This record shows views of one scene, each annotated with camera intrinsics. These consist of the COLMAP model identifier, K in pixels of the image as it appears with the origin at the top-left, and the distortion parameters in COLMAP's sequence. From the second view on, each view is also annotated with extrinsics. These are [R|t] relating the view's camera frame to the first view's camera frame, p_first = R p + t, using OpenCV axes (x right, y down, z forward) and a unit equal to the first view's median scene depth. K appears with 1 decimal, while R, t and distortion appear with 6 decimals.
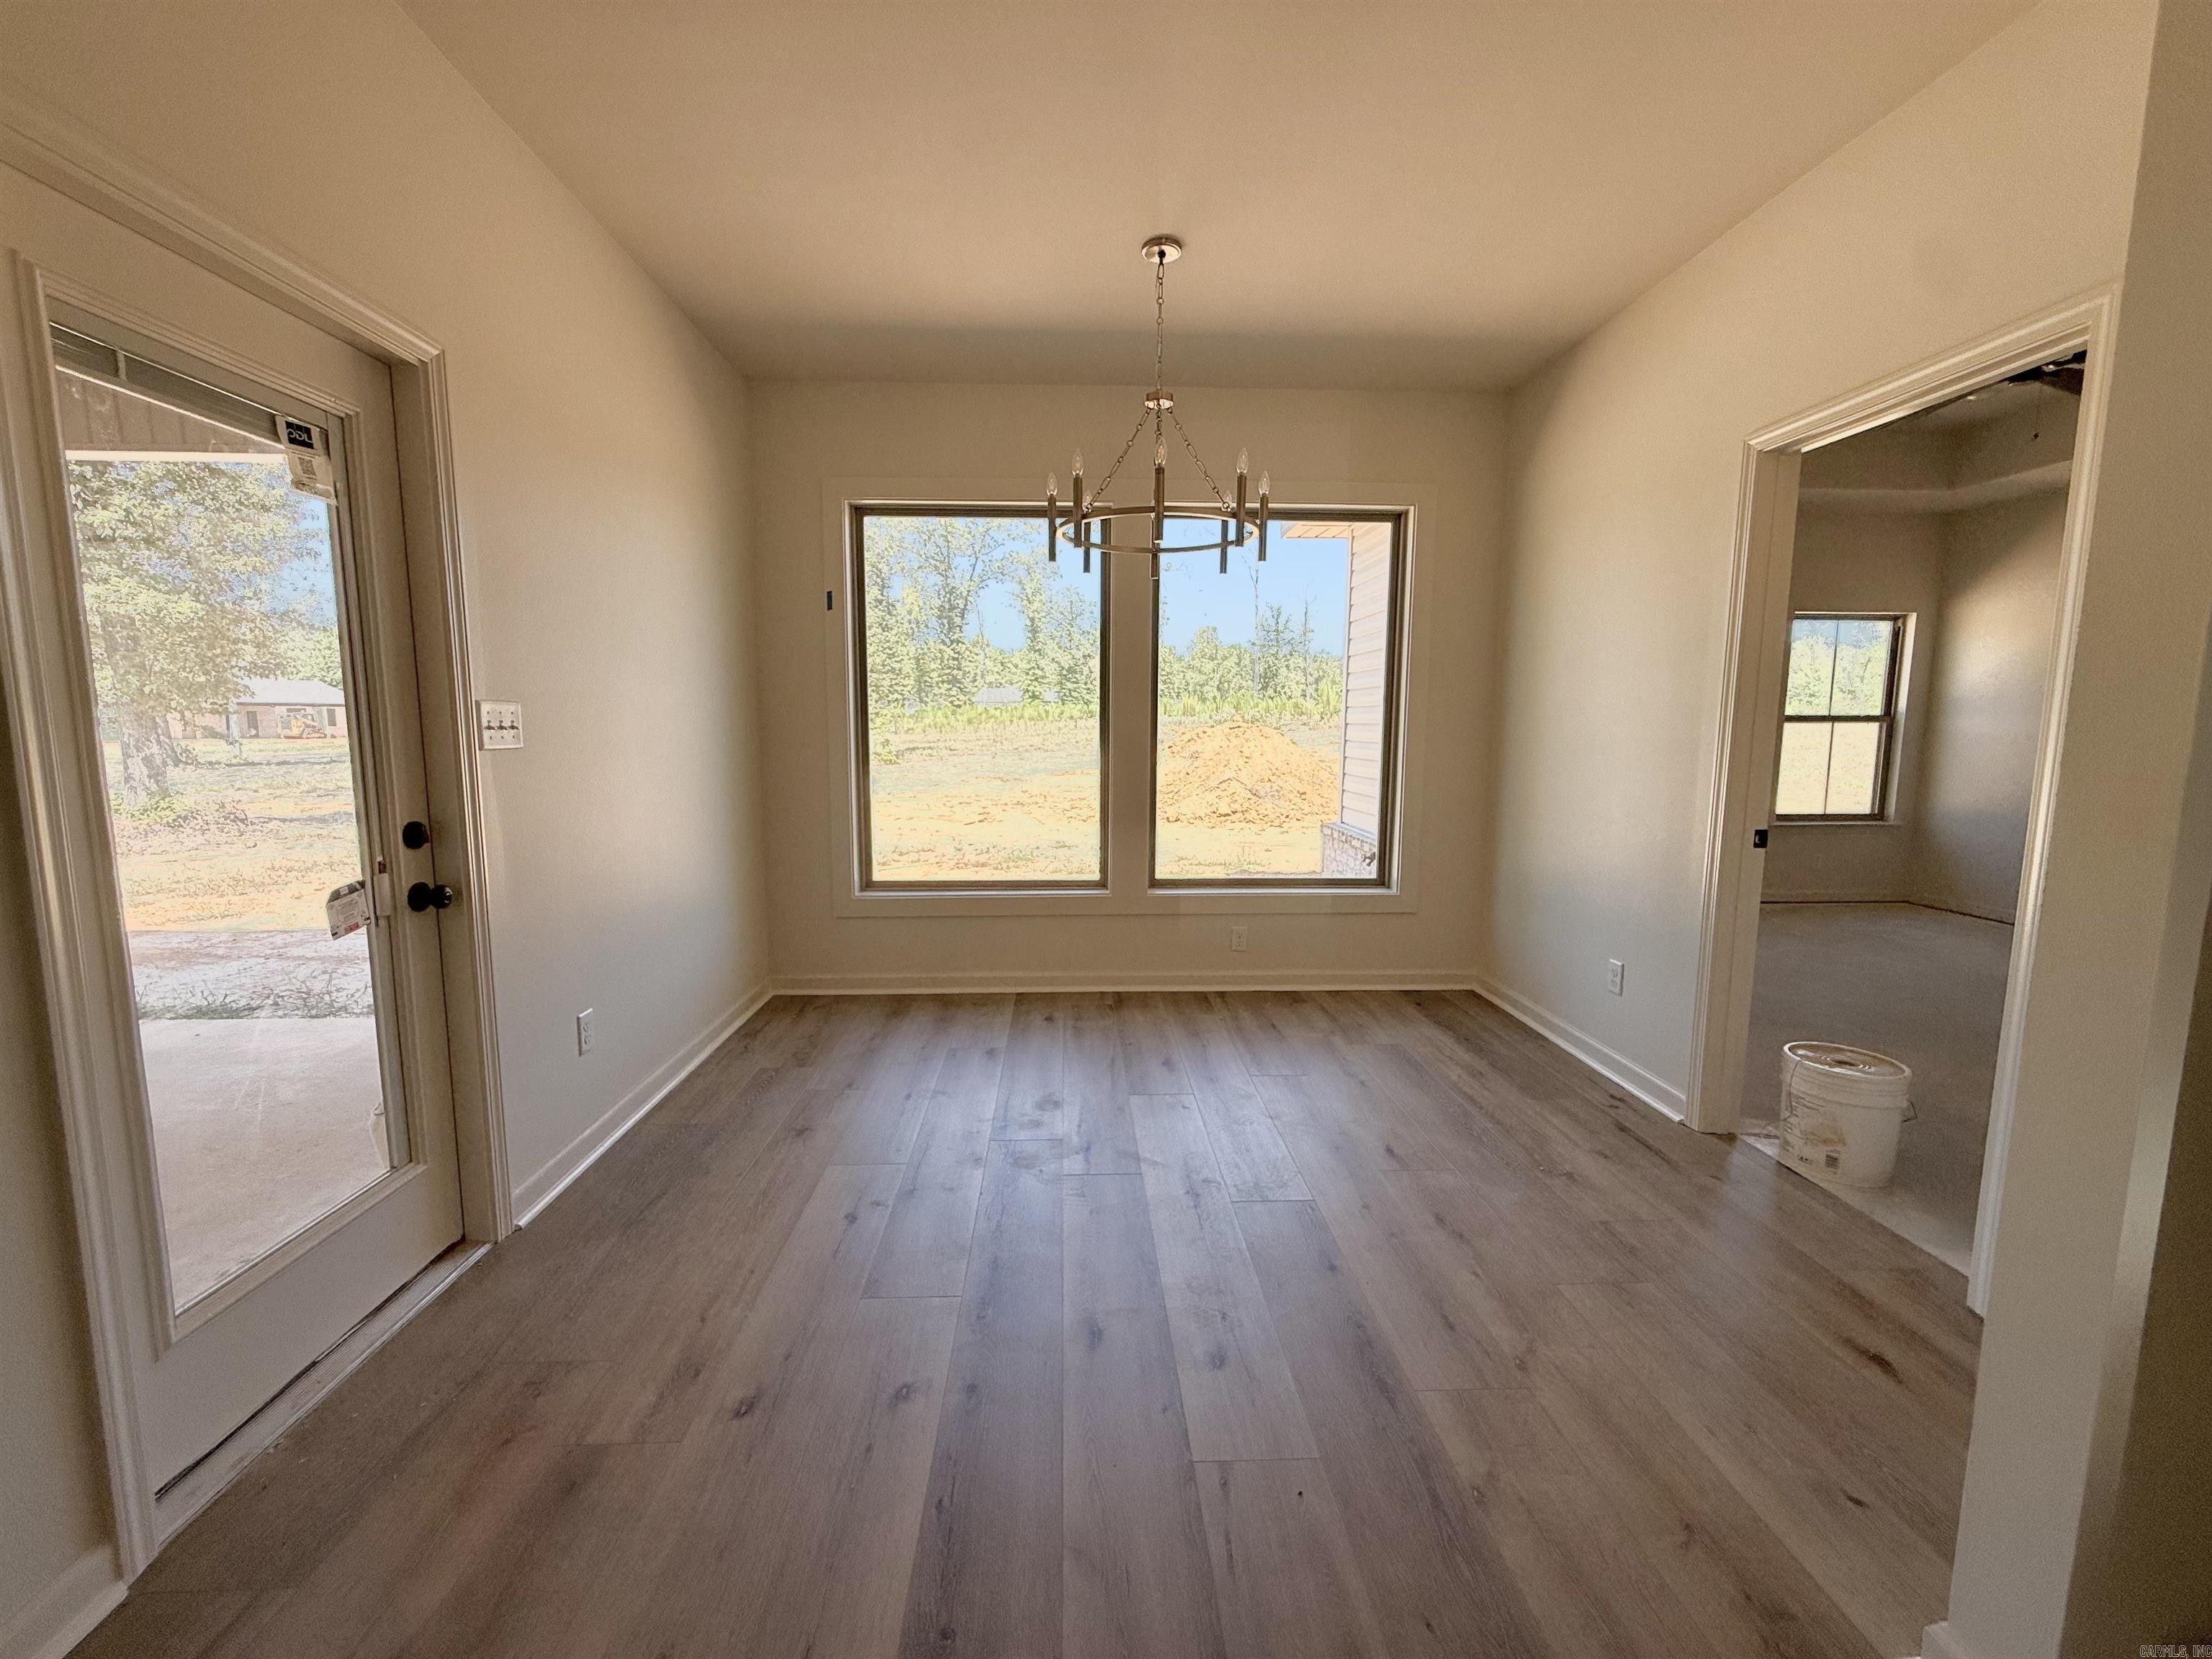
lens RADIAL K [[885.4, 0, 1104.9], [0, 885.4, 830.1], [0, 0, 1]] dist [-0.000391, 0.000564]
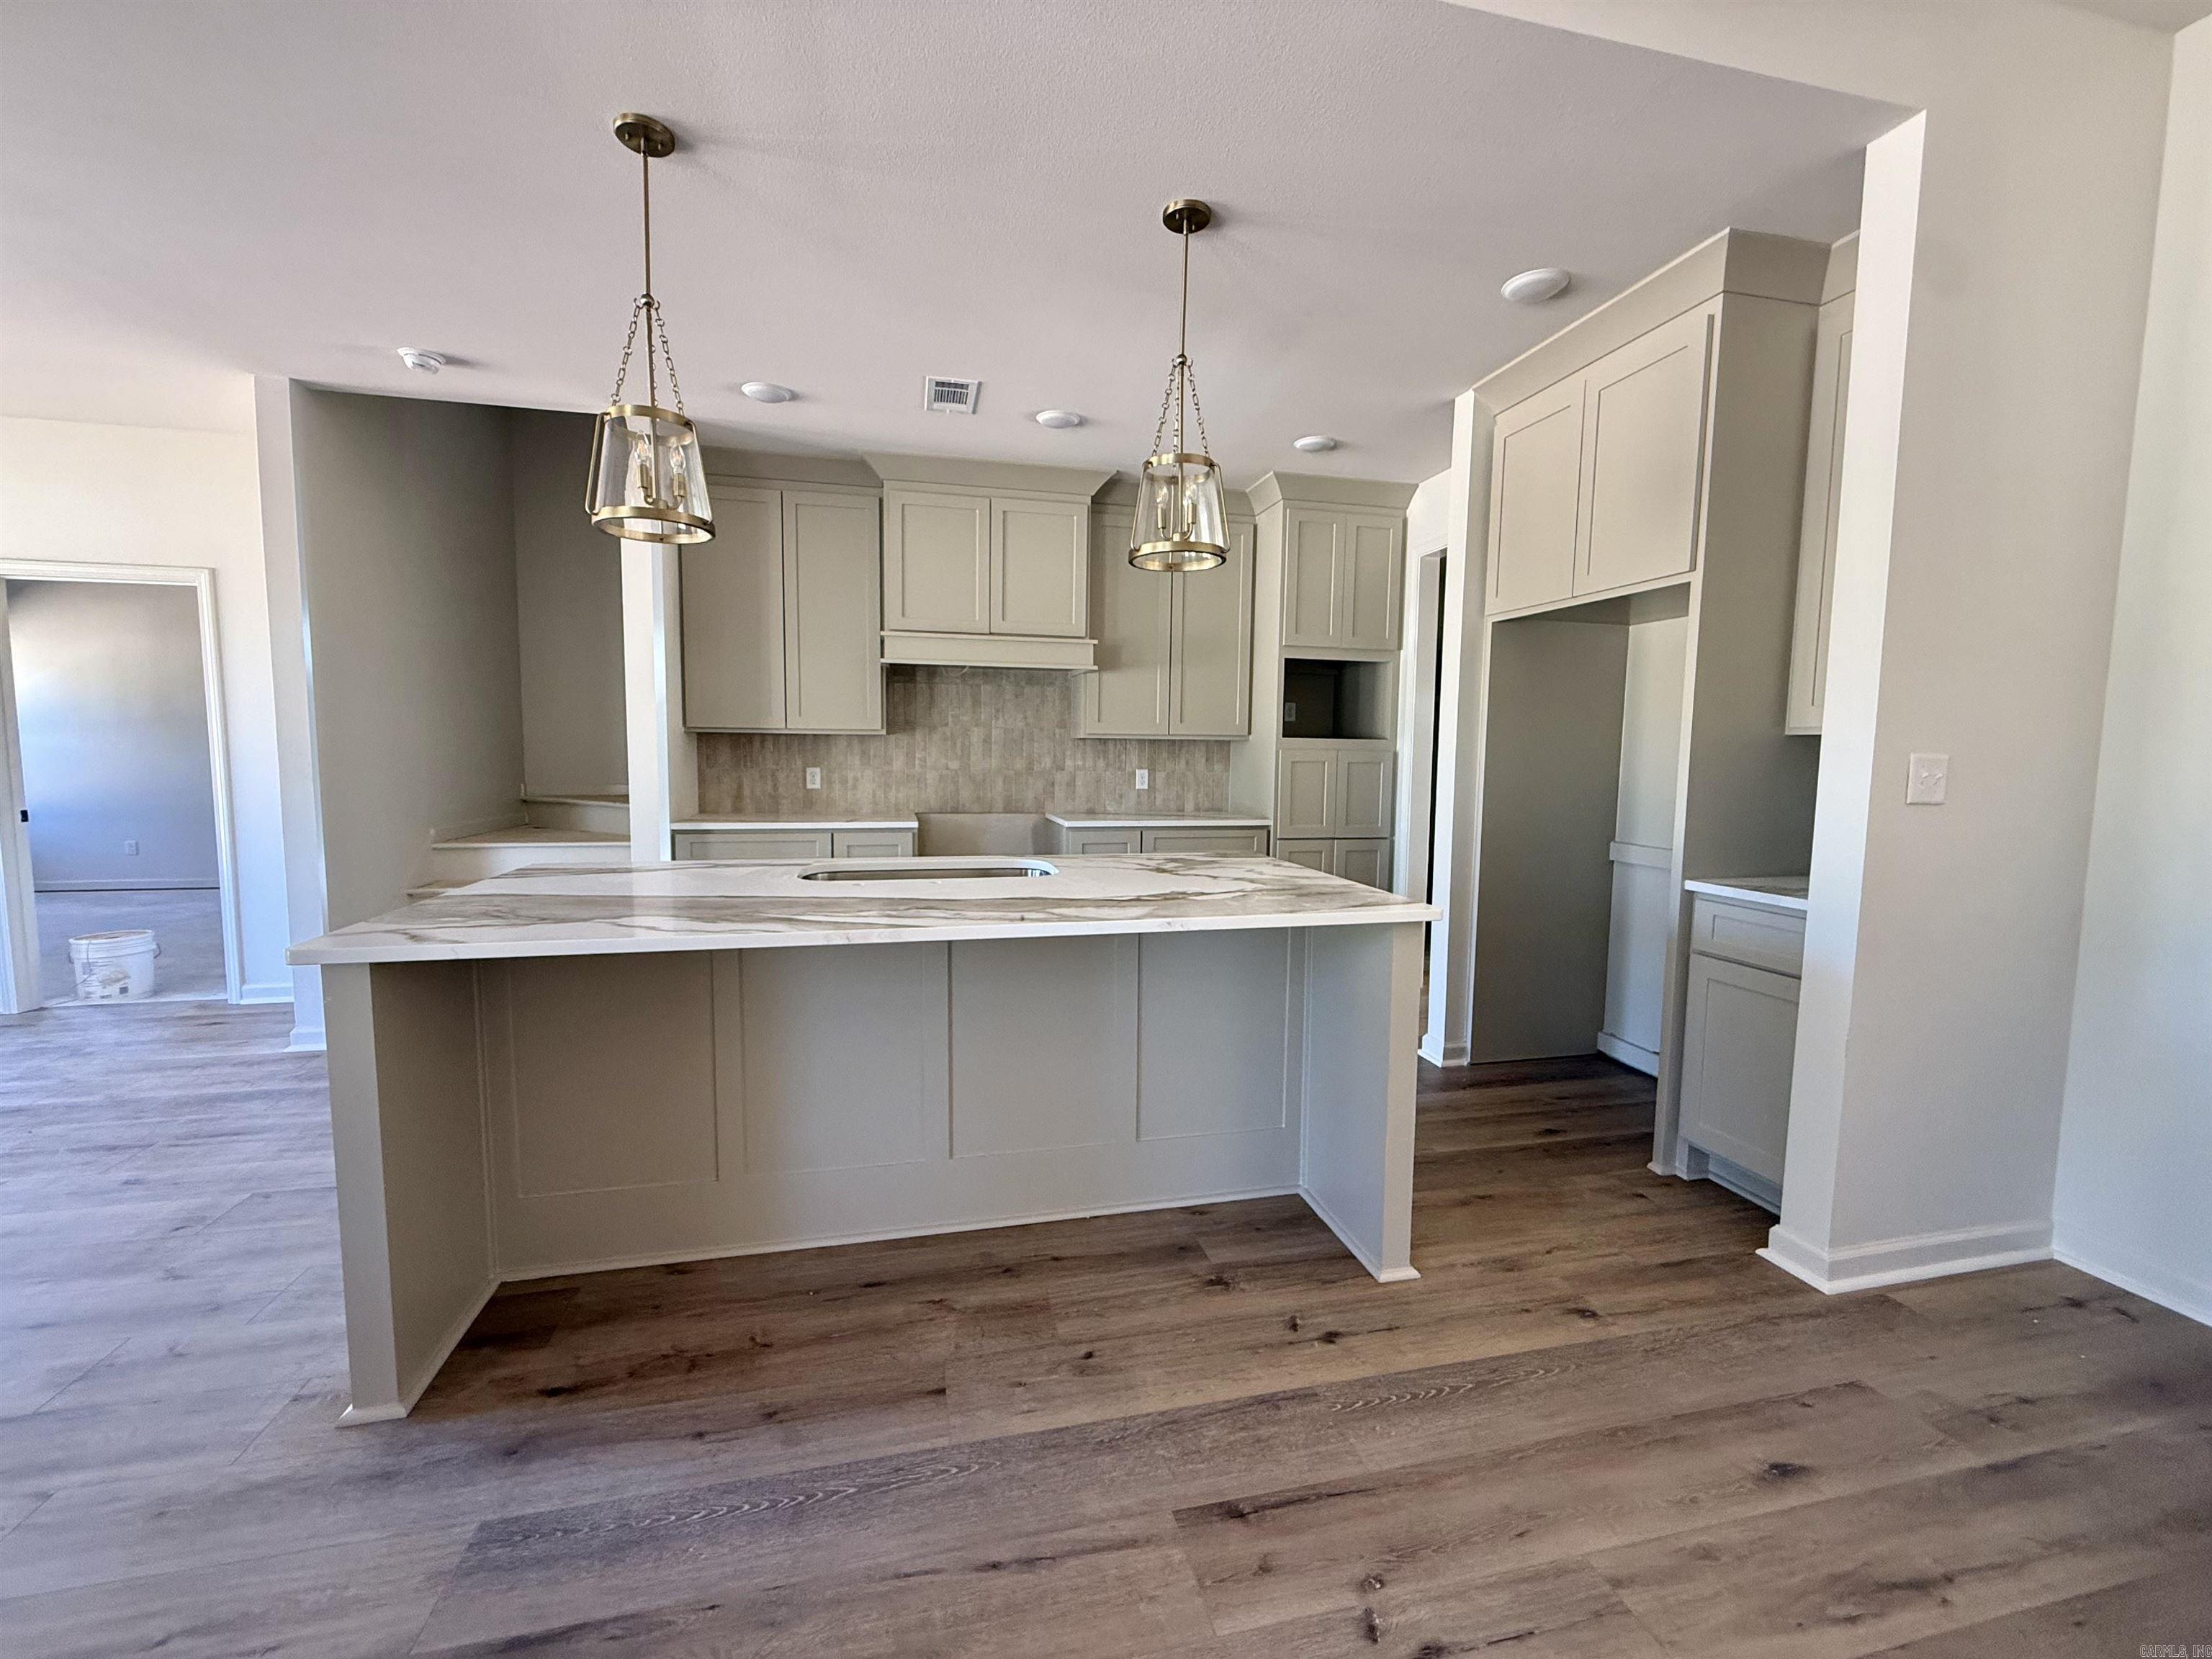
lens RADIAL K [[885.4, 0, 1098.7], [0, 885.4, 826.6], [0, 0, 1]] dist [-0.000391, 0.000564]
pose [[-0.178157, -0.088454, 0.980018, -1.126937], [0.105398, 0.988506, 0.108380, 0.058080], [-0.978341, 0.122601, -0.166786, -0.597083]]
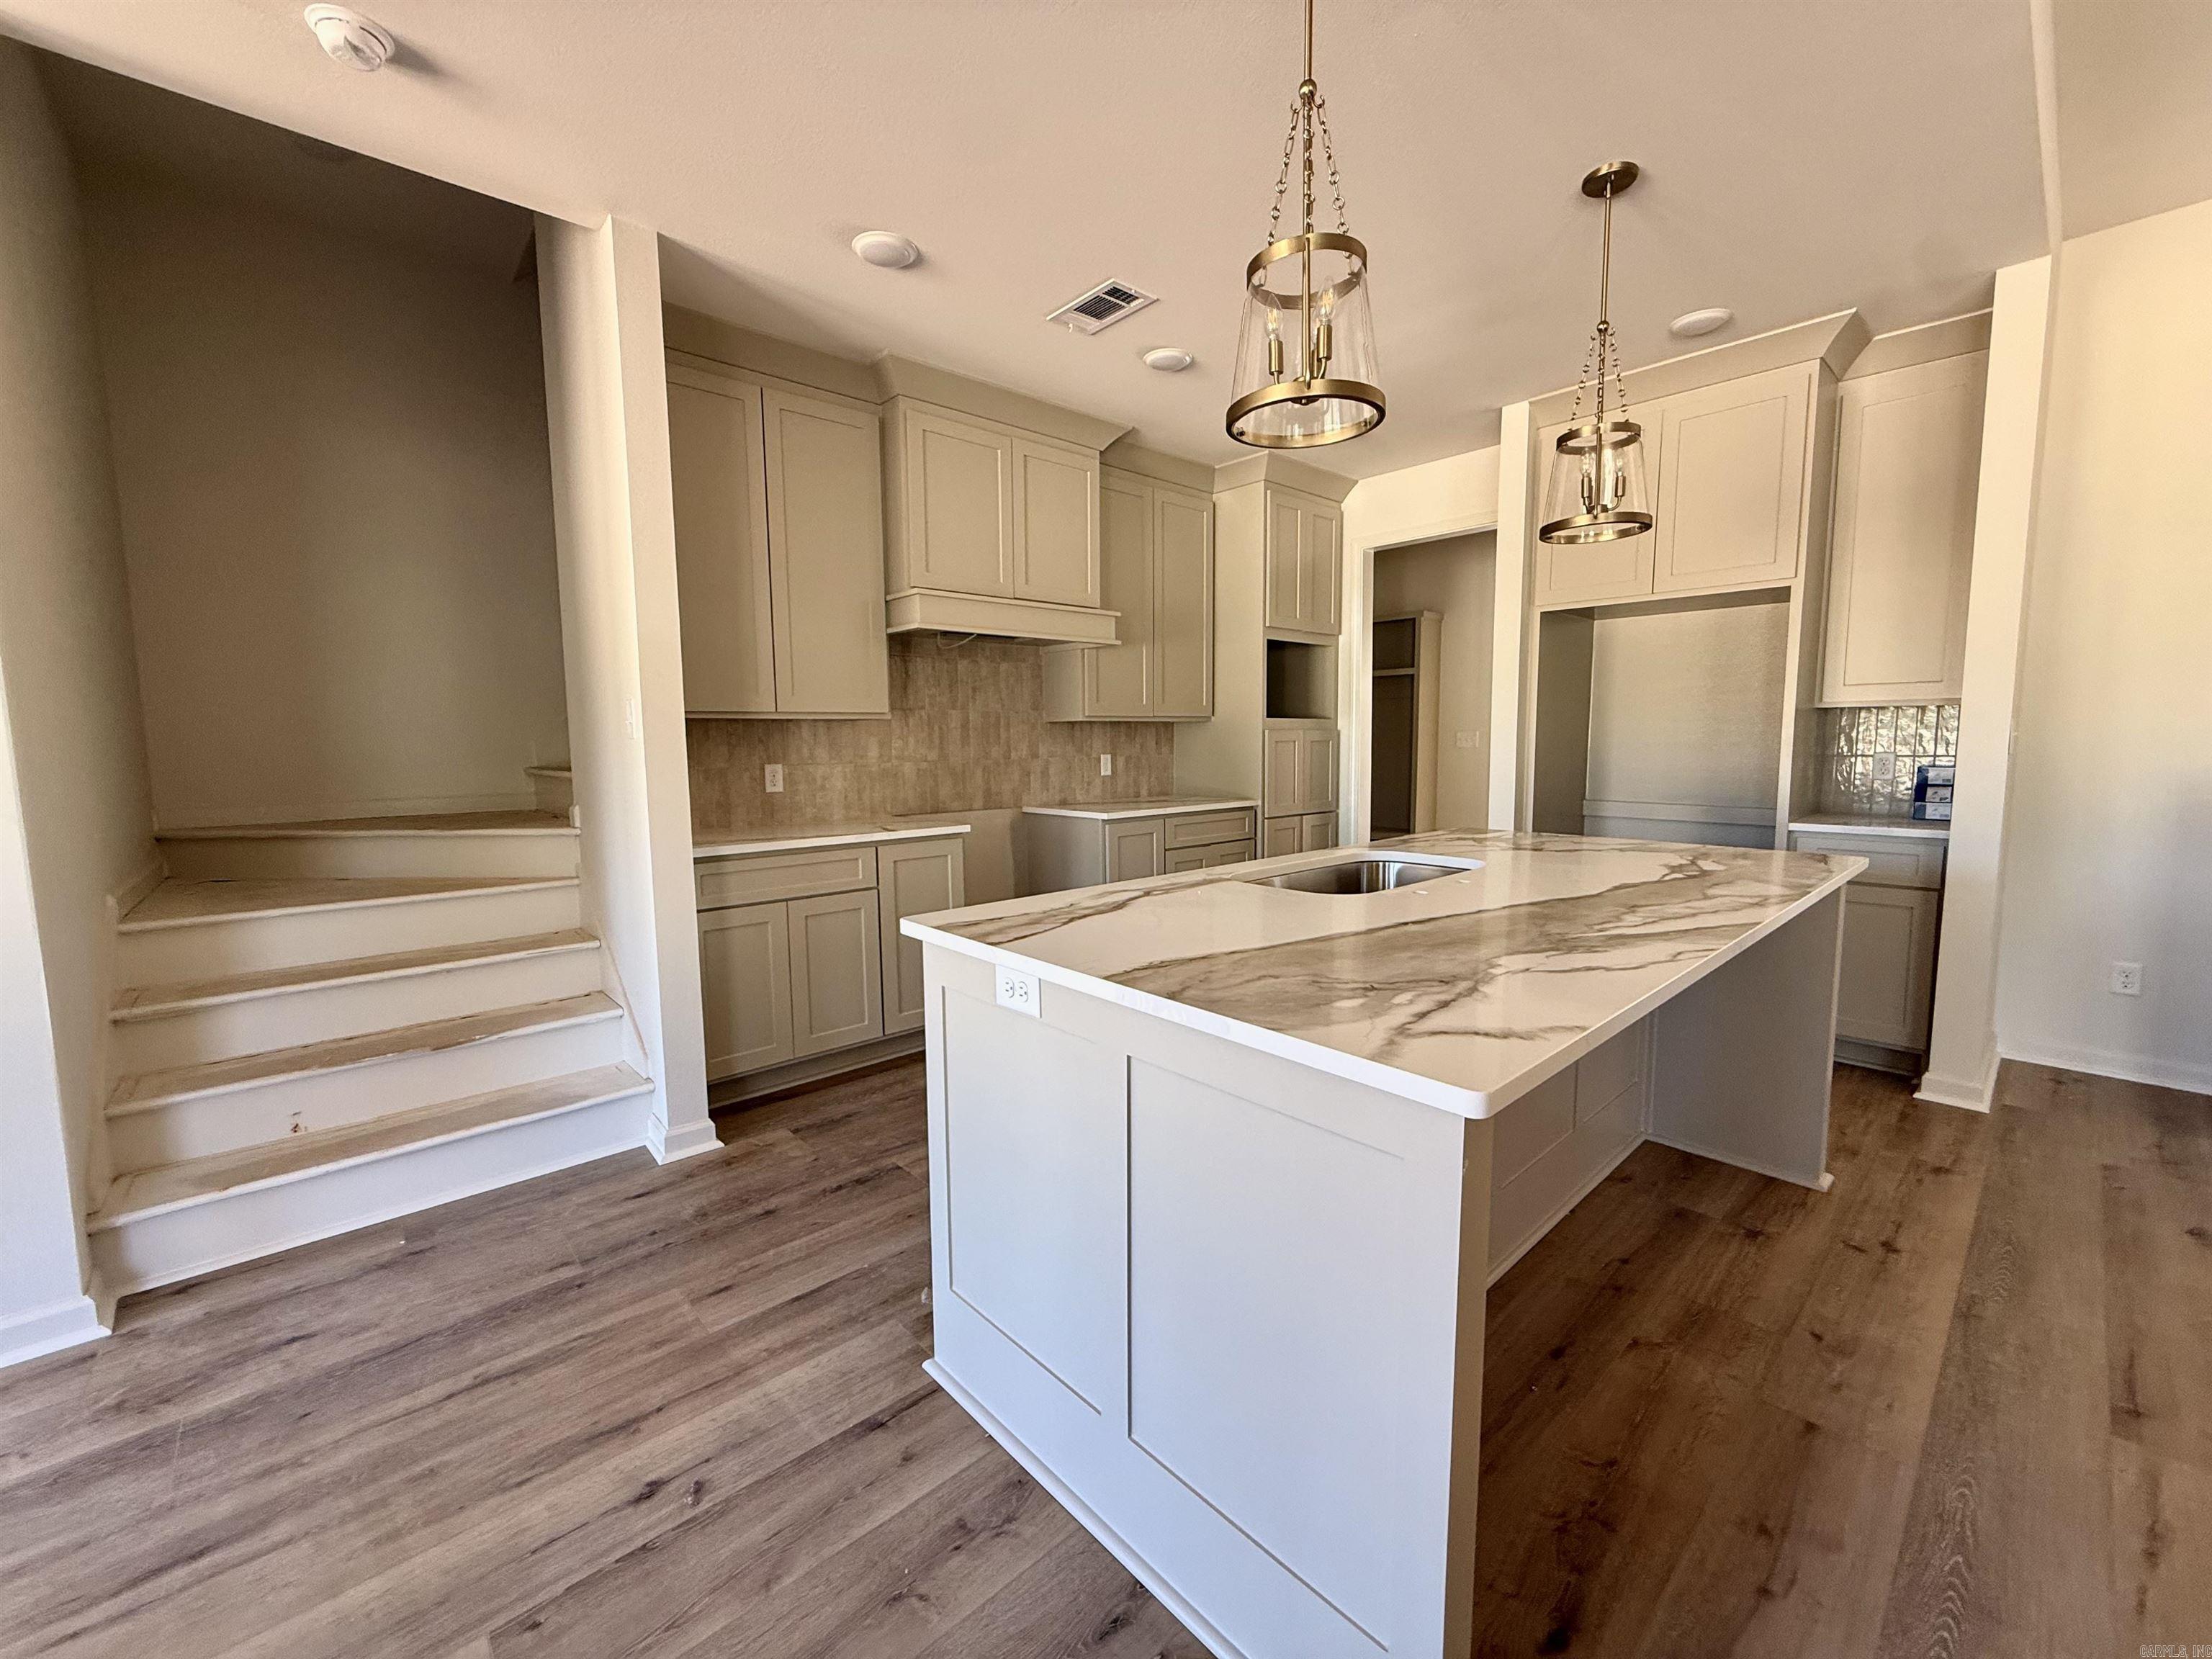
lens RADIAL K [[885.4, 0, 1098.3], [0, 885.4, 826.3], [0, 0, 1]] dist [-0.000391, 0.000564]
pose [[-0.633555, -0.072700, 0.770275, -0.625444], [0.101422, 0.979181, 0.175838, -0.021539], [-0.767021, 0.189526, -0.612991, 0.122362]]
